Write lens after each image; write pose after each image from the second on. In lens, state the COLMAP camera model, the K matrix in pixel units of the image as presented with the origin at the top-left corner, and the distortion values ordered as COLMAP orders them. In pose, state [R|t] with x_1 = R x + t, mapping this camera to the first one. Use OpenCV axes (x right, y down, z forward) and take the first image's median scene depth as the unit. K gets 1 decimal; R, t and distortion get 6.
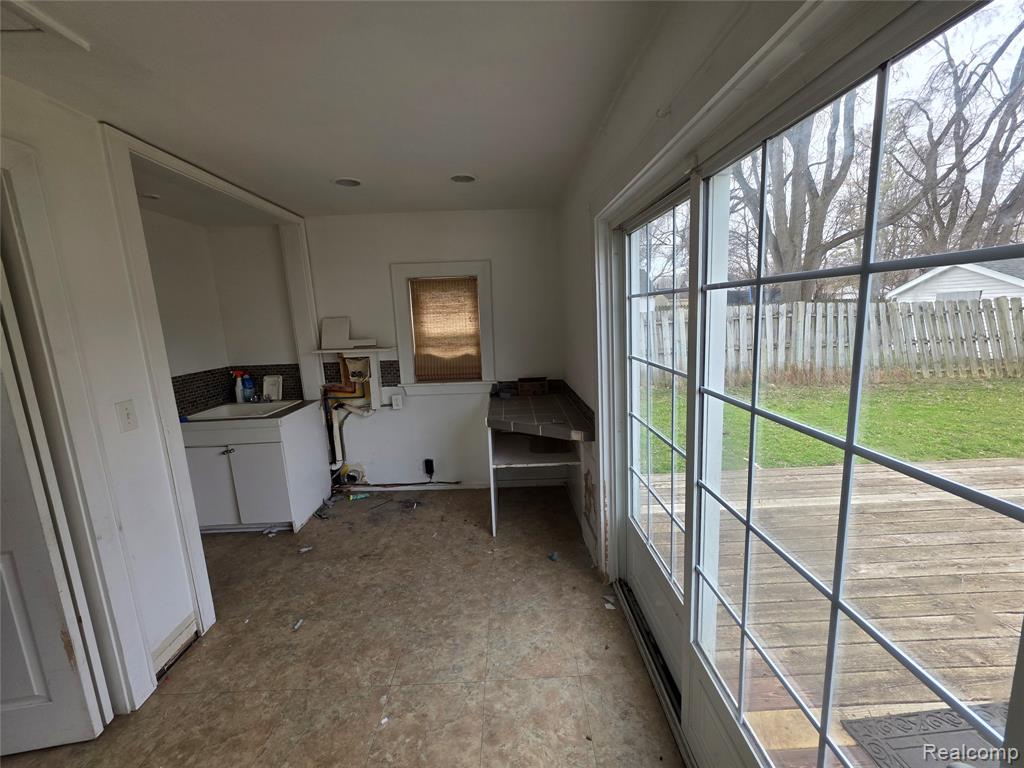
lens RADIAL K [[409.1, 0, 514.1], [0, 409.1, 385.1], [0, 0, 1]] dist [0.000421, 0.002041]
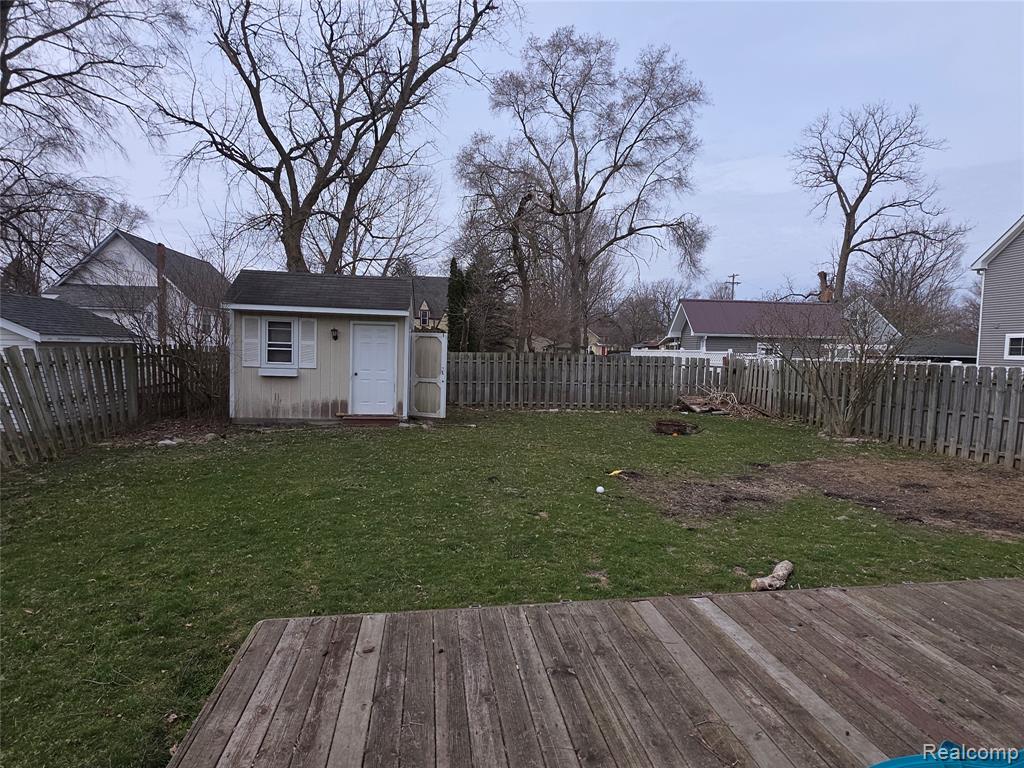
lens RADIAL K [[547.6, 0, 512.6], [0, 547.6, 385.1], [0, 0, 1]] dist [-0.001797, 0.001956]
pose [[-0.129358, -0.032705, 0.991059, 0.627491], [0.155202, 0.986470, 0.052811, -0.263984], [-0.979377, 0.160646, -0.122532, 1.143382]]
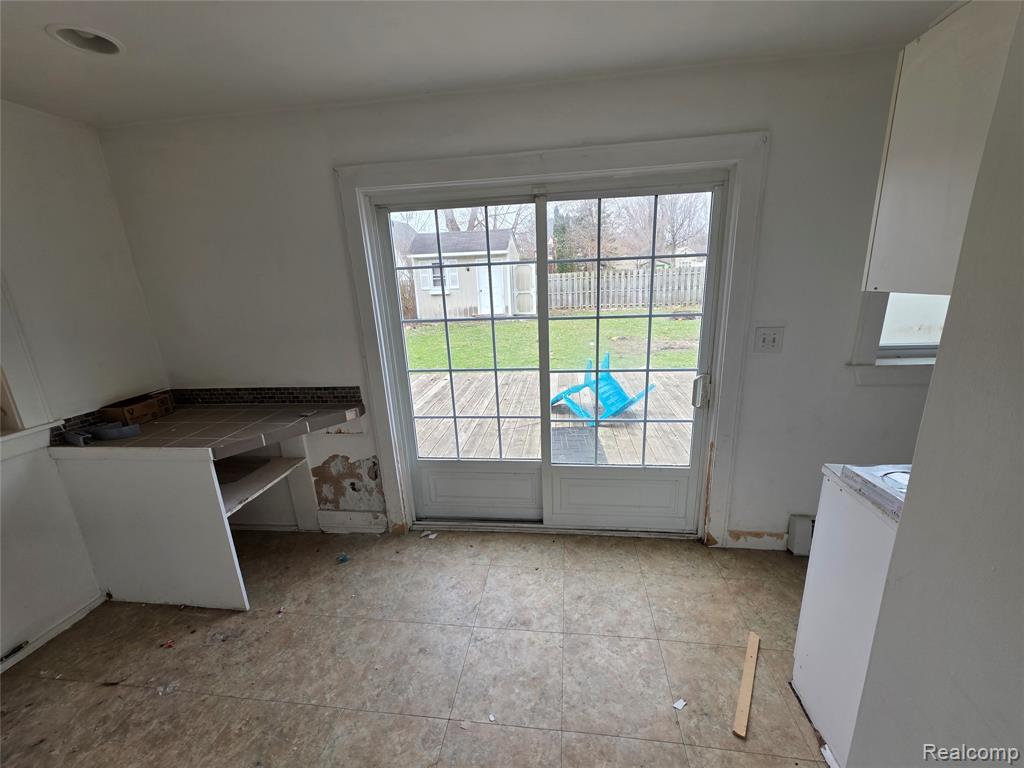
lens RADIAL K [[409.1, 0, 514.7], [0, 409.1, 382.0], [0, 0, 1]] dist [0.000421, 0.002041]
pose [[0.148392, -0.222680, 0.963532, -0.703036], [0.213901, 0.958482, 0.188570, -0.048229], [-0.965519, 0.178119, 0.189862, 0.435866]]
